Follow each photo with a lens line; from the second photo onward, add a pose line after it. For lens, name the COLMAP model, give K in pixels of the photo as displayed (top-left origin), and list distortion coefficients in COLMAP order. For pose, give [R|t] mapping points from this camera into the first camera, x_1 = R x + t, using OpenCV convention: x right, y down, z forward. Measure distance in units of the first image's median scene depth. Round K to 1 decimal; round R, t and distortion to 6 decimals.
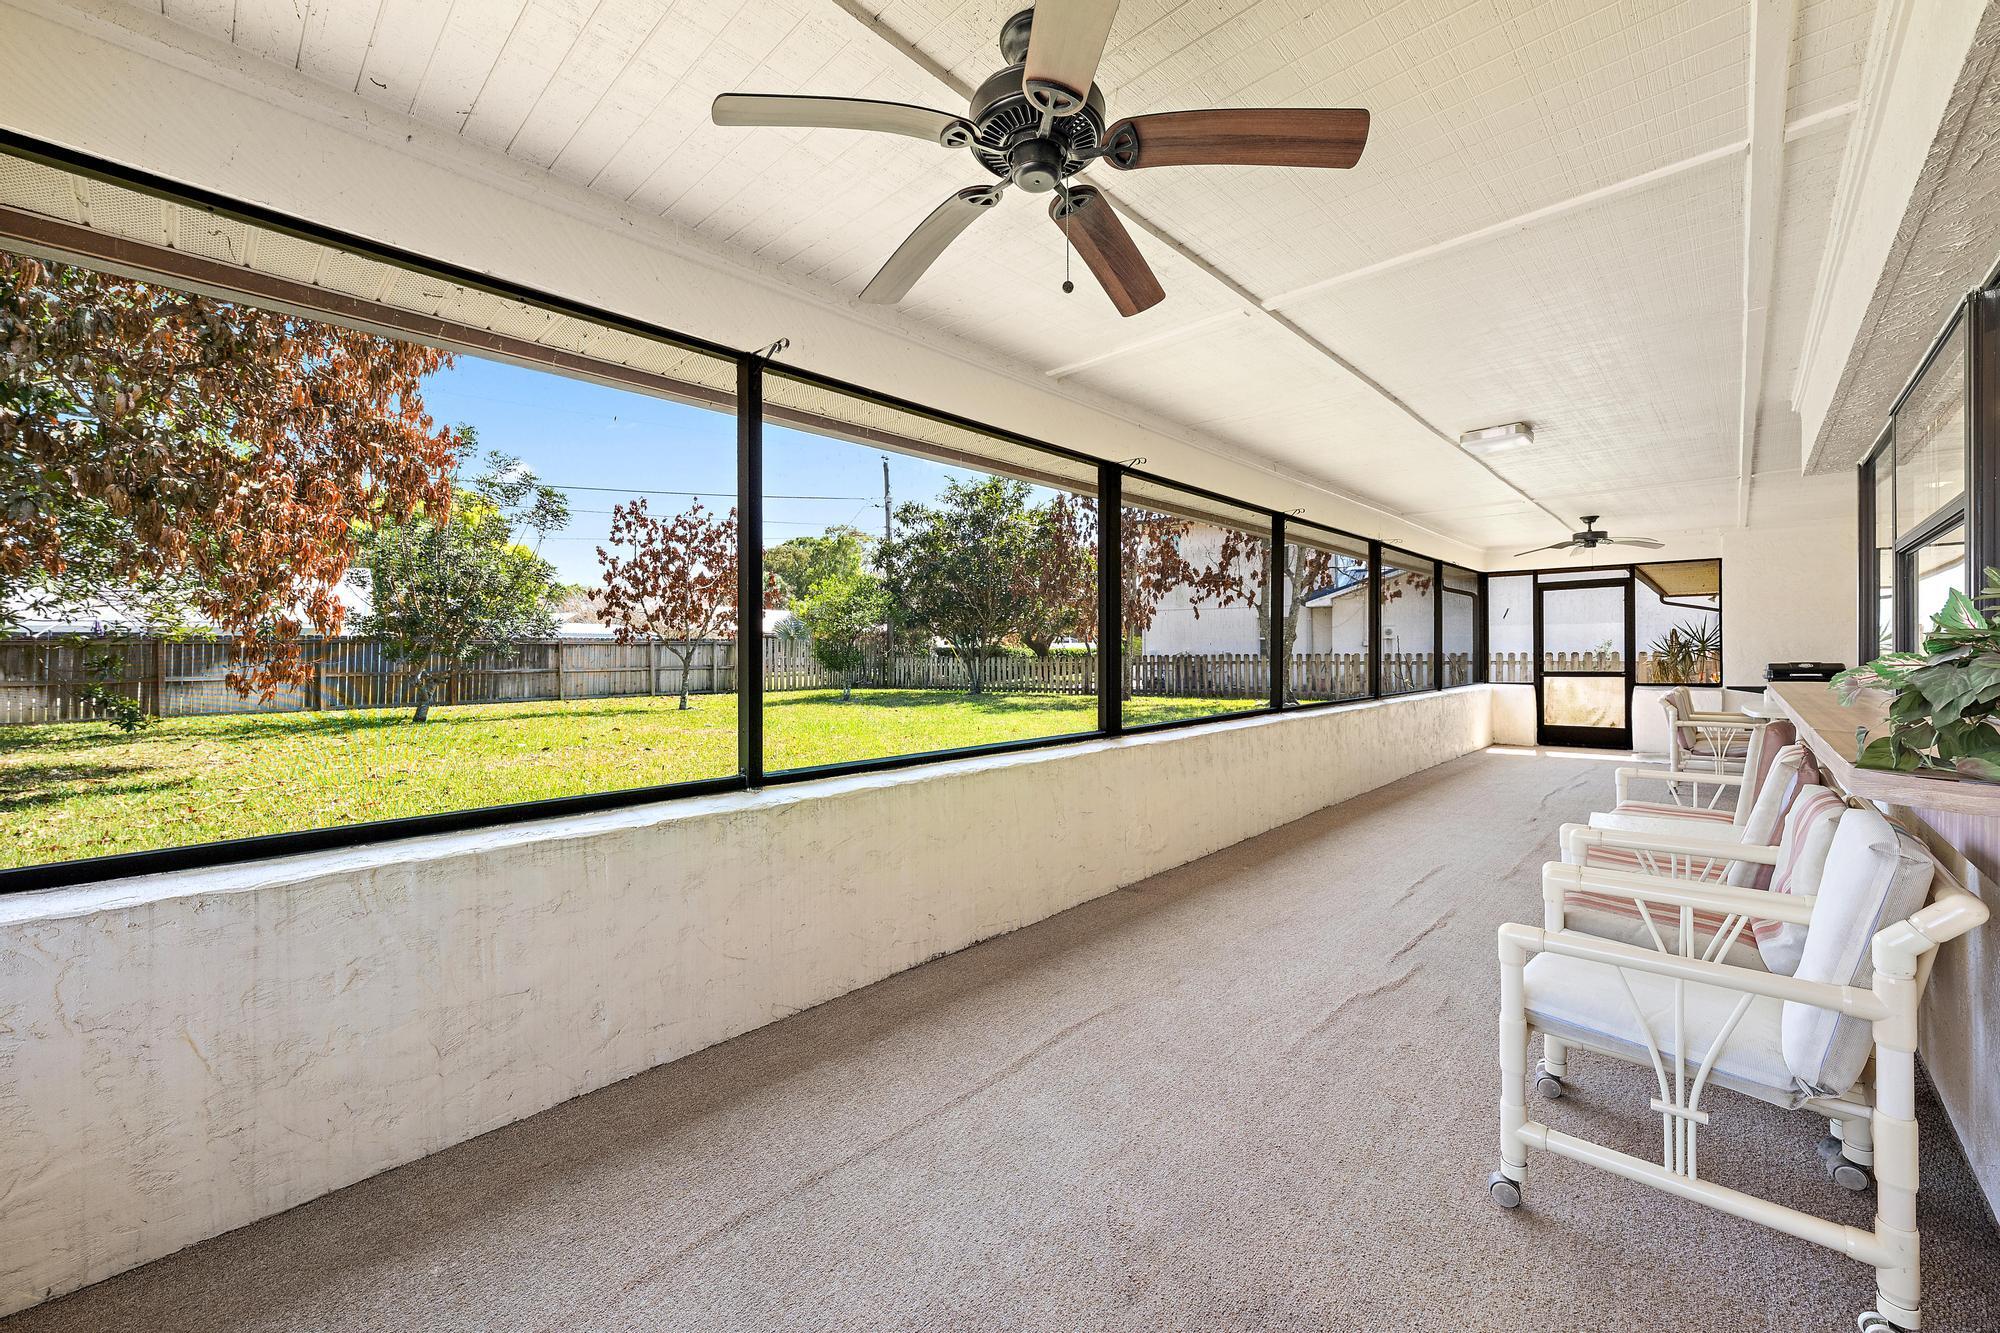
lens RADIAL K [[781.3, 0, 997.2], [0, 781.3, 651.0], [0, 0, 1]] dist [0.001005, -0.000041]
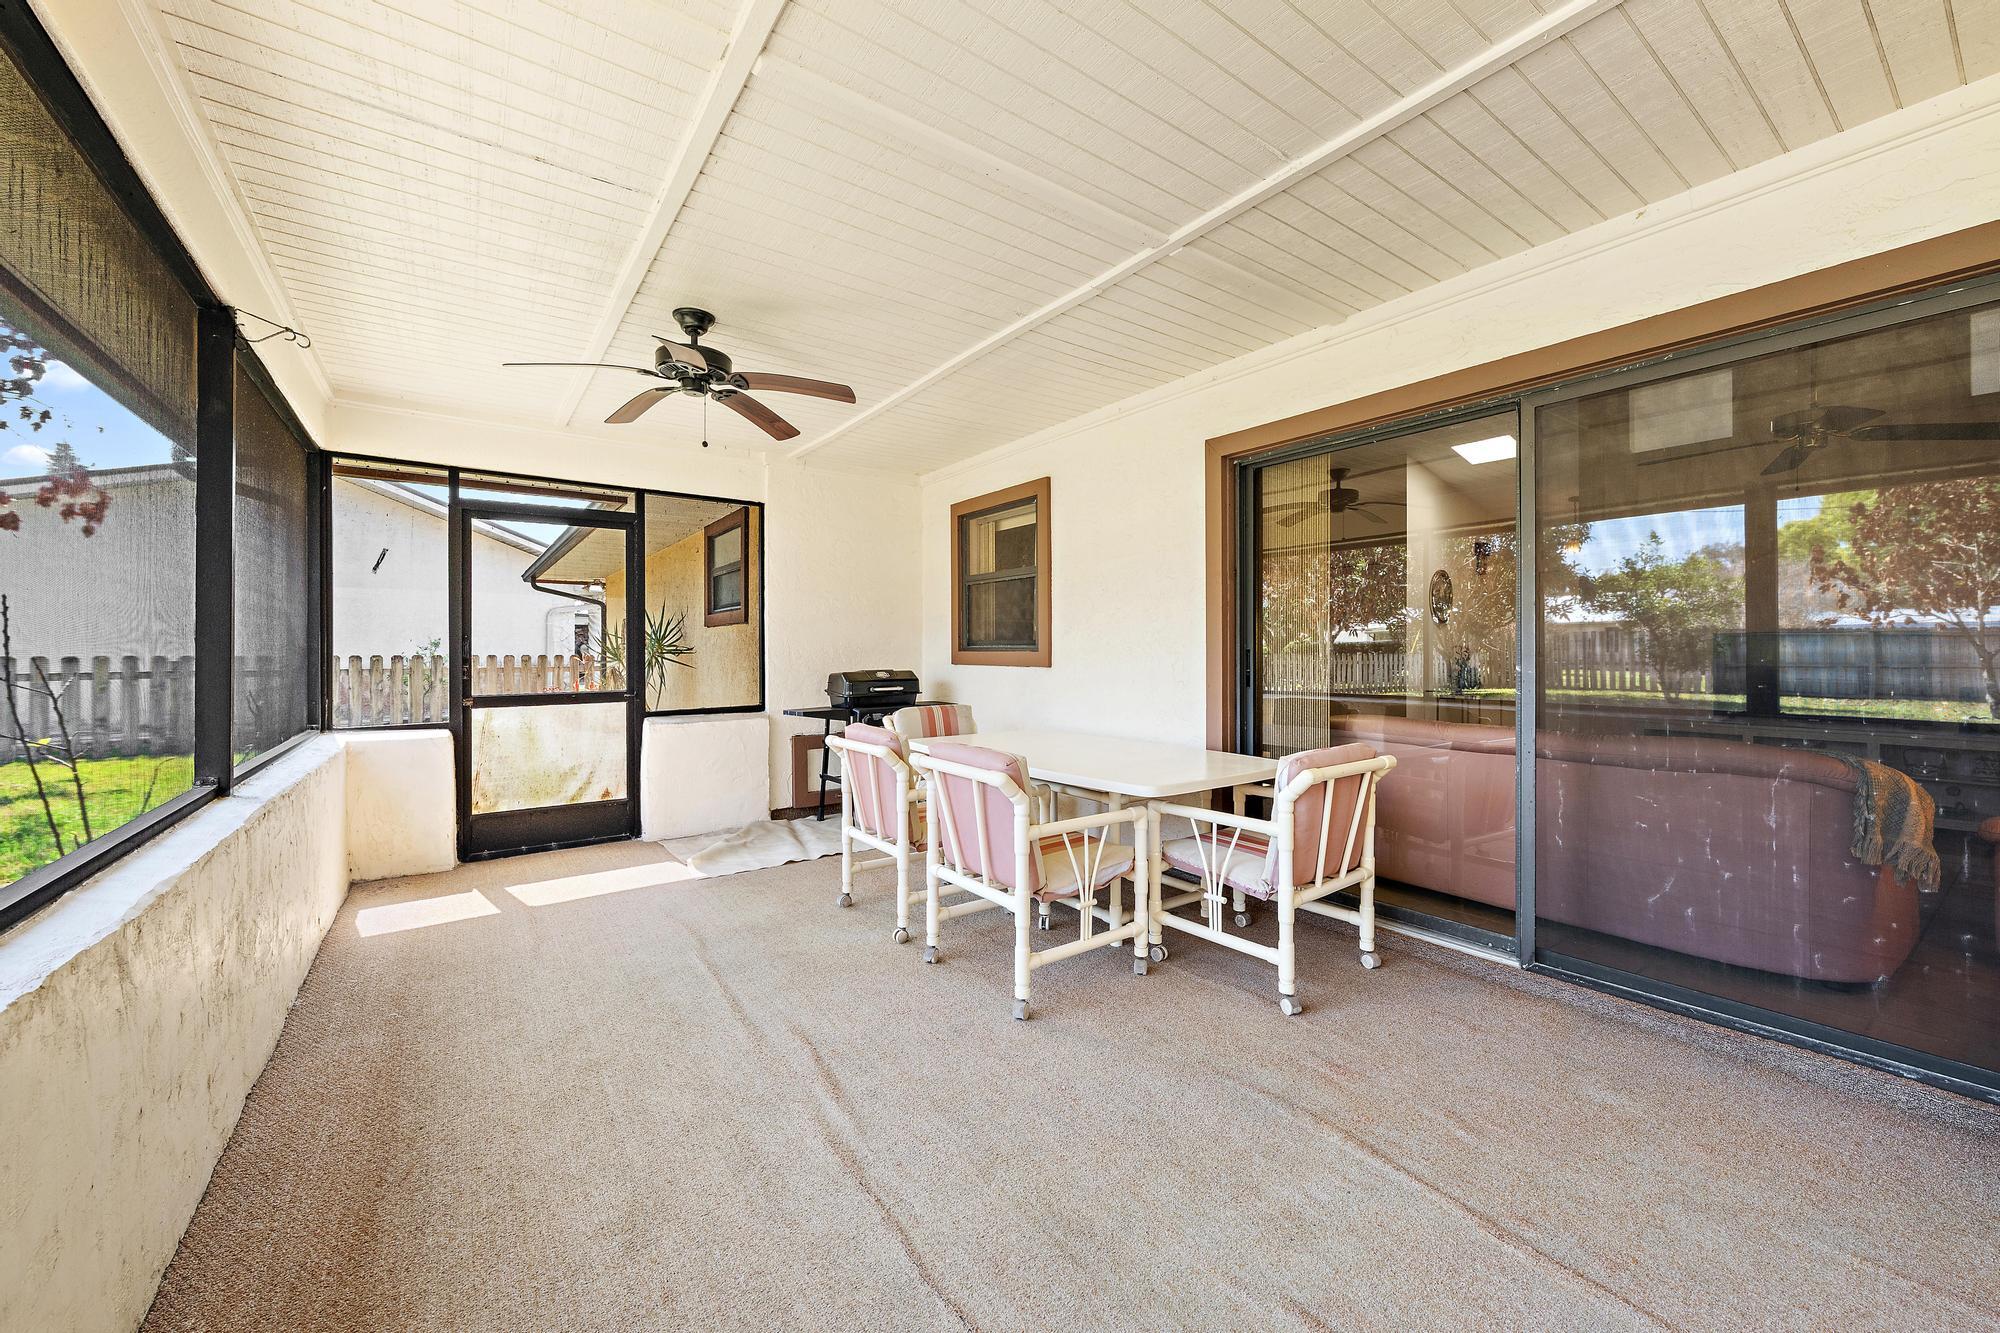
lens RADIAL K [[781.3, 0, 1003.1], [0, 781.3, 658.1], [0, 0, 1]] dist [0.001005, -0.000041]
pose [[0.190006, 0.010191, 0.981730, 0.314877], [-0.003172, 0.999947, -0.009766, 0.007623], [-0.981778, -0.001259, 0.190028, 0.613780]]
